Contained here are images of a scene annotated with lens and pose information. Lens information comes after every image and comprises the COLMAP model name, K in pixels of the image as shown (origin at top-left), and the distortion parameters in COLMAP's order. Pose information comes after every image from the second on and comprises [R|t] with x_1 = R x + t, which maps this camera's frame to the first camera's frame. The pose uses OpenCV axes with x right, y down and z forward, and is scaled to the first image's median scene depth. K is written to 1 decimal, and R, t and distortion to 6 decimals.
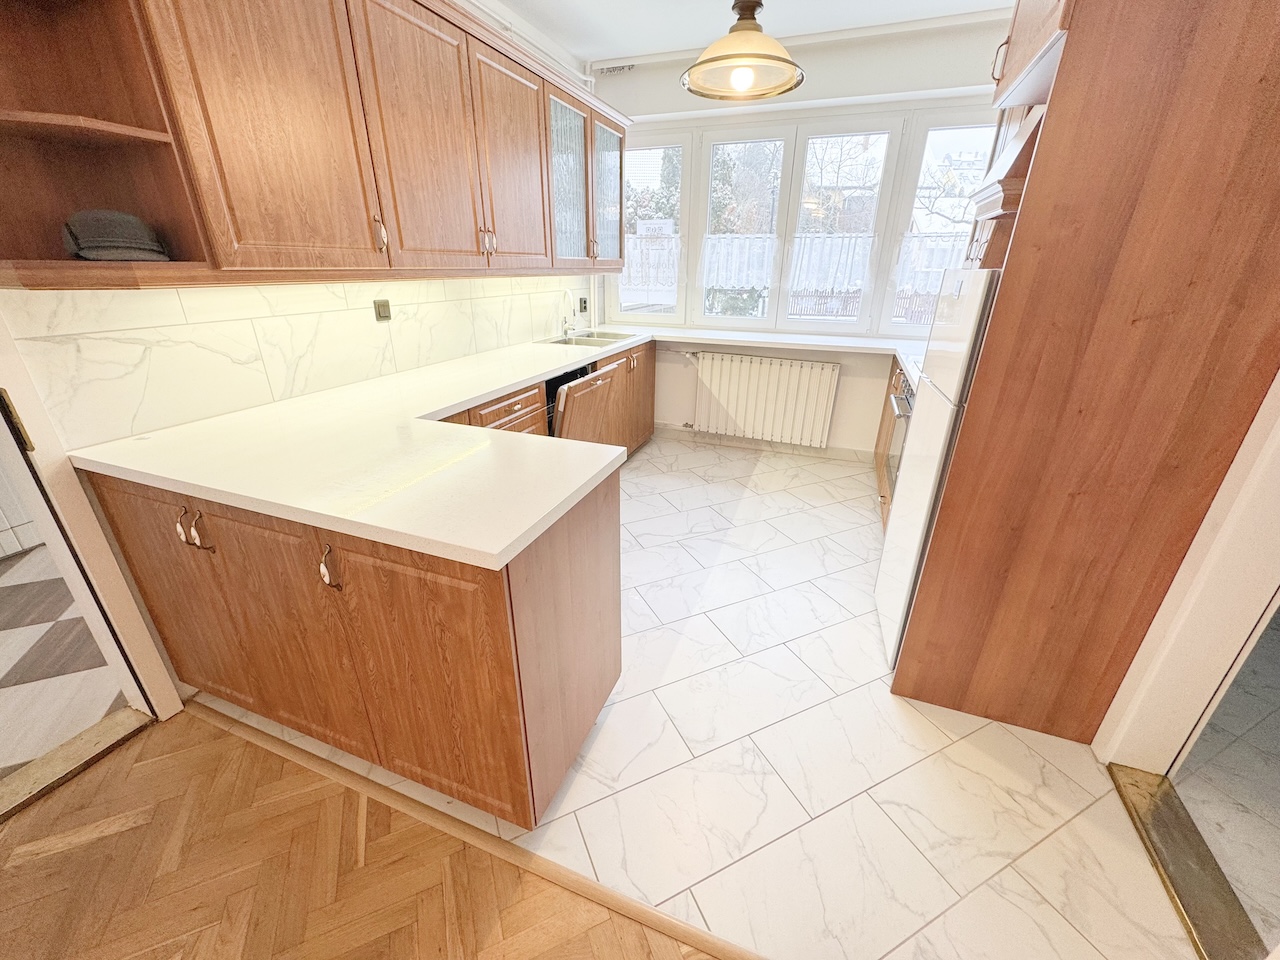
lens RADIAL K [[507.4, 0, 640.6], [0, 507.4, 480.4], [0, 0, 1]] dist [-0.000602, 0.000197]
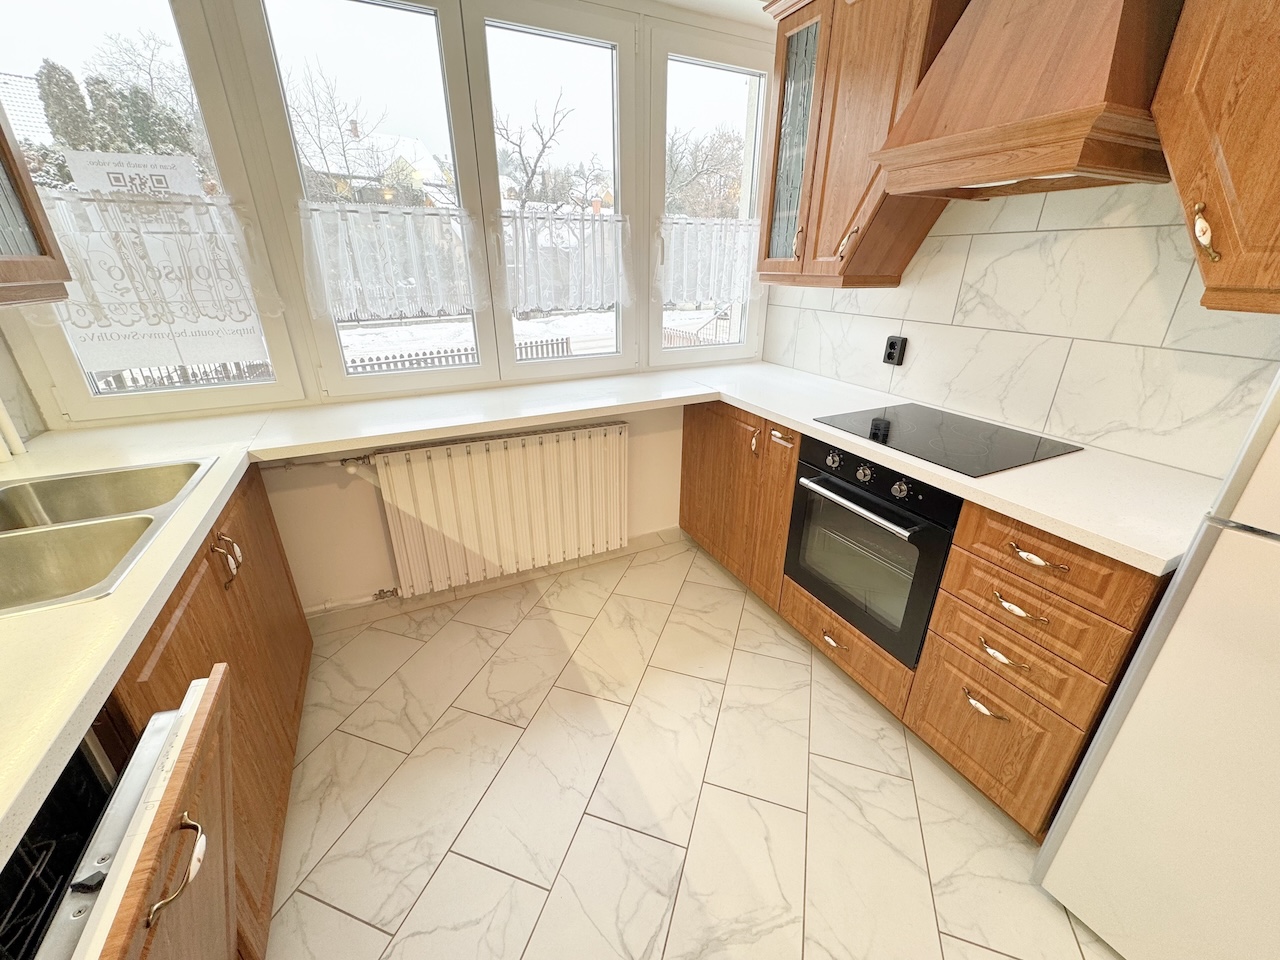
lens RADIAL K [[507.4, 0, 643.5], [0, 507.4, 478.1], [0, 0, 1]] dist [-0.000602, 0.000197]
pose [[0.684985, -0.292233, 0.667379, -0.033062], [0.289062, 0.949856, 0.119236, -0.214782], [-0.668759, 0.111239, 0.735110, 0.485545]]
